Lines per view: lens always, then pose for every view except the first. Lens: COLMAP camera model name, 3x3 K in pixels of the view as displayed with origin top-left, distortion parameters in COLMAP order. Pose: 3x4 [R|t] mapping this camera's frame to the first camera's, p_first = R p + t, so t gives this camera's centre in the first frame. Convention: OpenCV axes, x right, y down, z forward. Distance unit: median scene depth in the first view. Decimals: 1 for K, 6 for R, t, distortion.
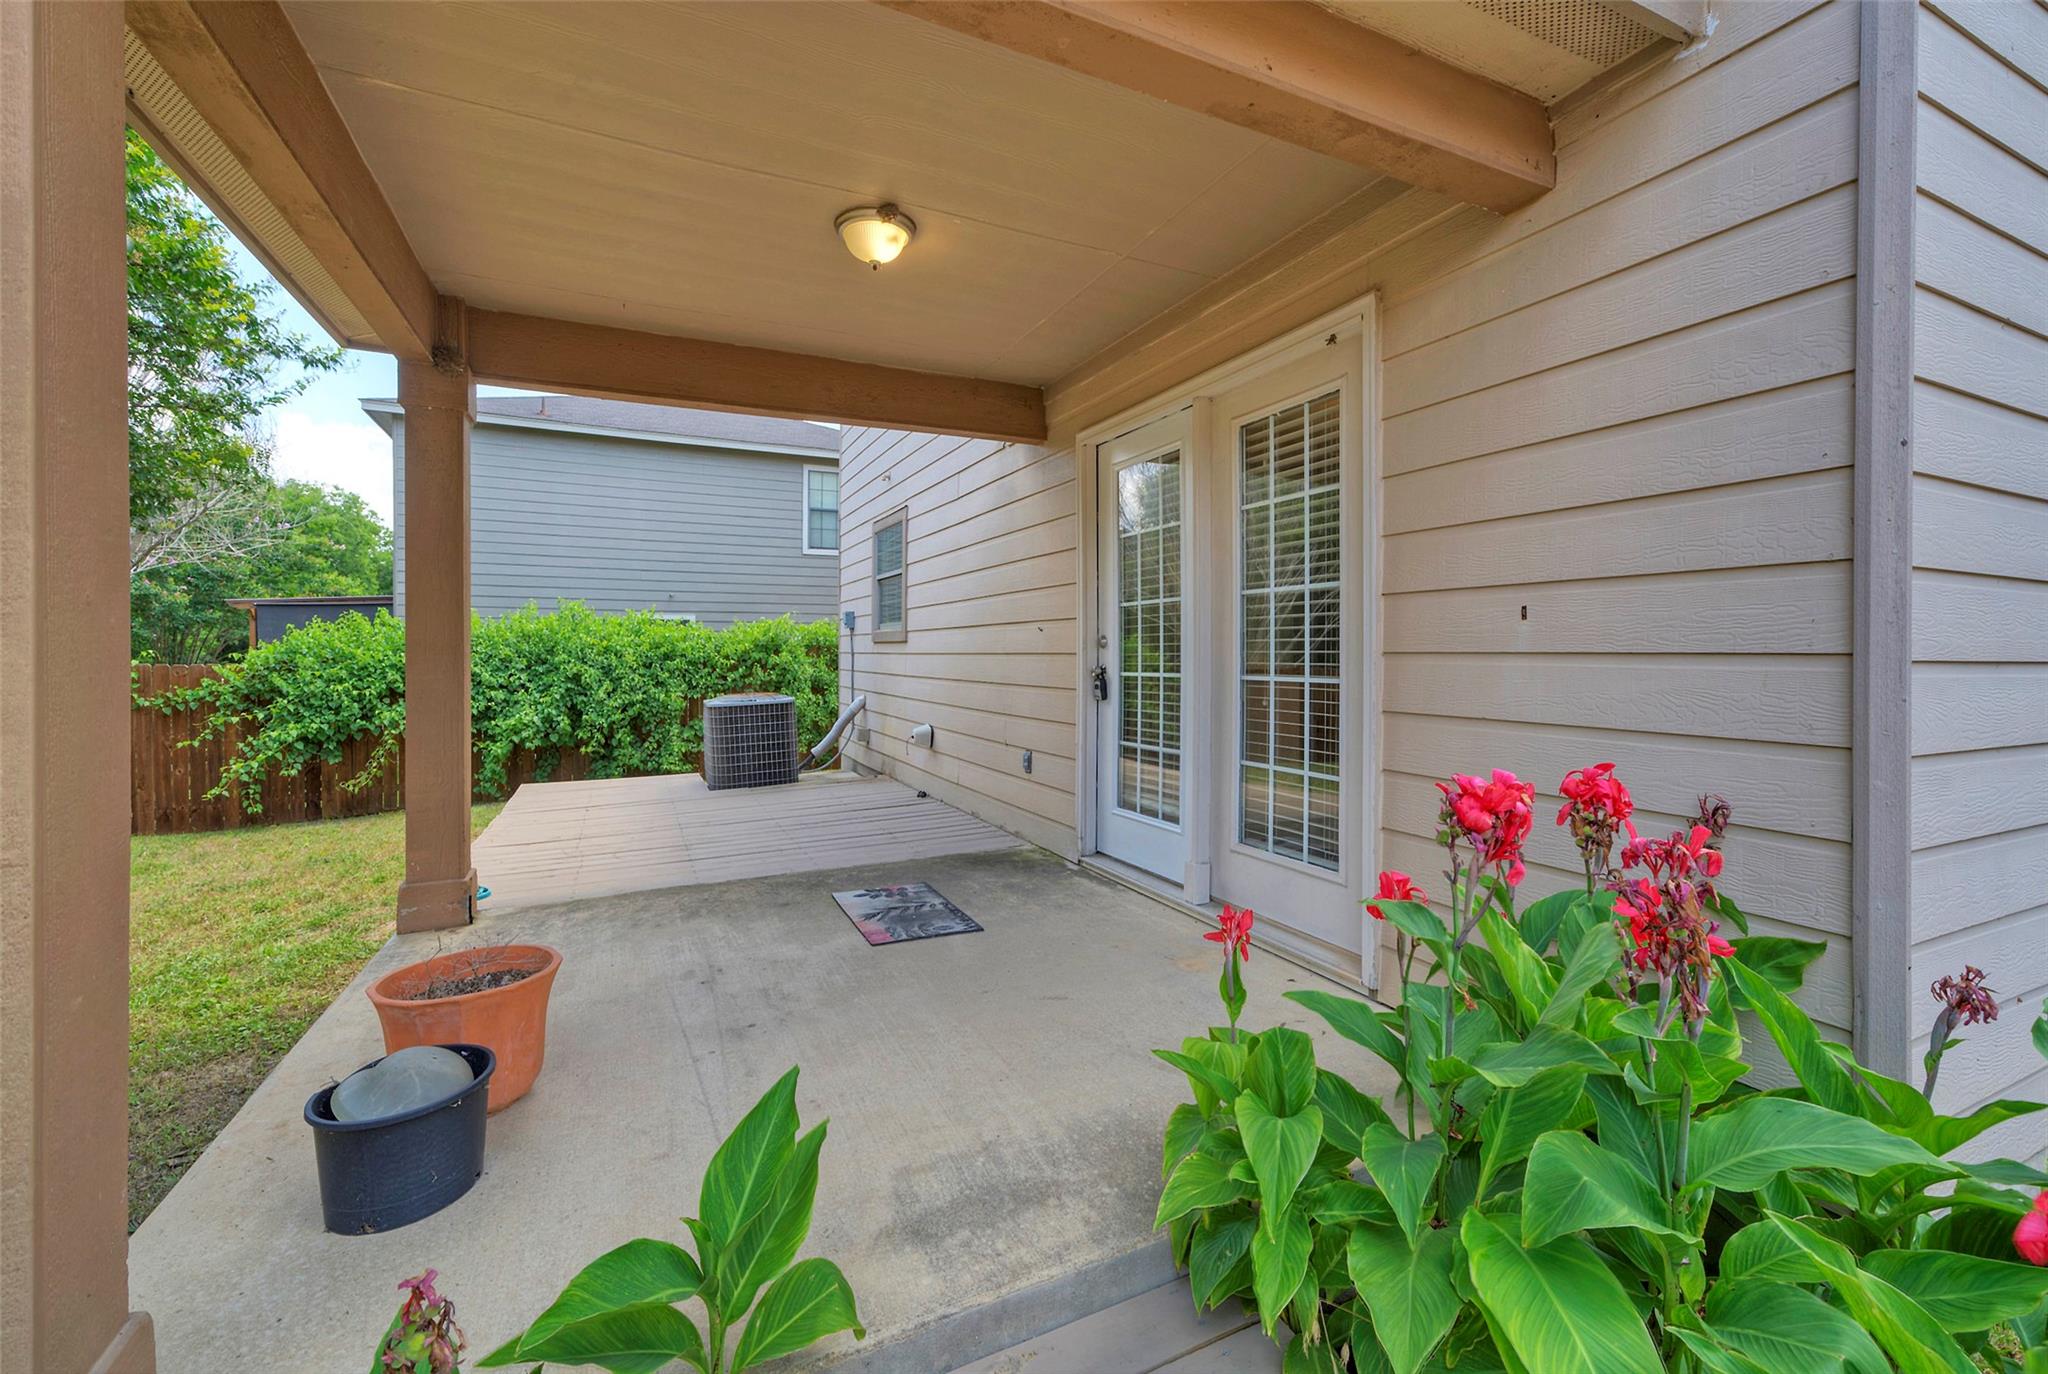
lens RADIAL K [[837.2, 0, 1023.6], [0, 837.2, 661.4], [0, 0, 1]] dist [-0.000479, -0.000019]
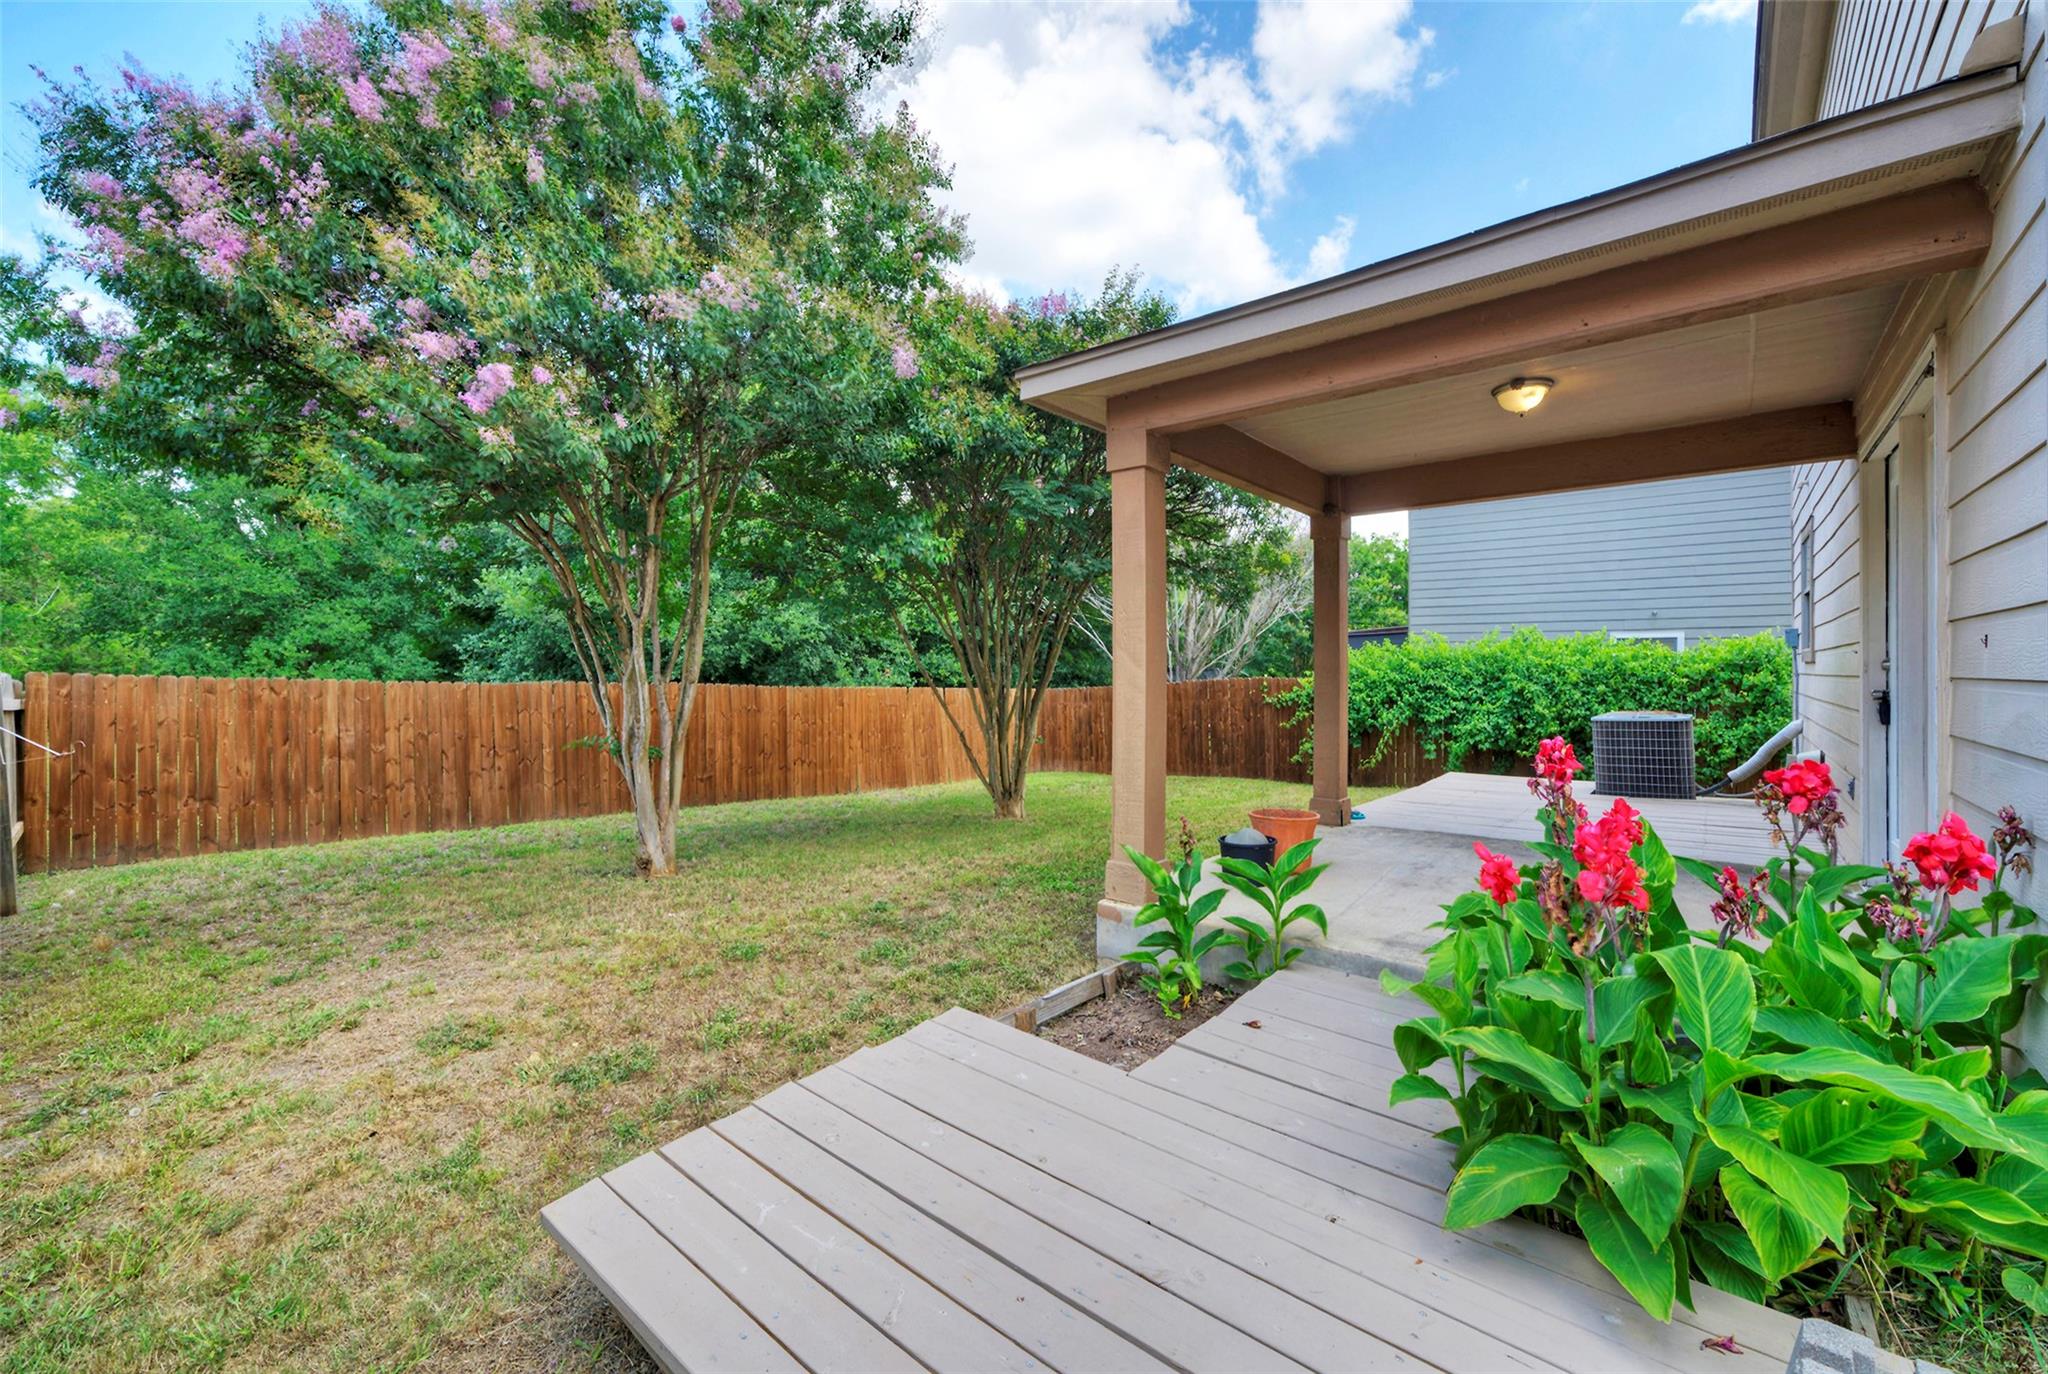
lens RADIAL K [[837.2, 0, 1023.6], [0, 837.2, 661.4], [0, 0, 1]] dist [-0.000479, -0.000019]
pose [[0.422279, -0.007443, -0.906435, 0.230425], [-0.010038, 0.999867, -0.012886, -0.002448], [0.906410, 0.014540, 0.422148, -0.120641]]
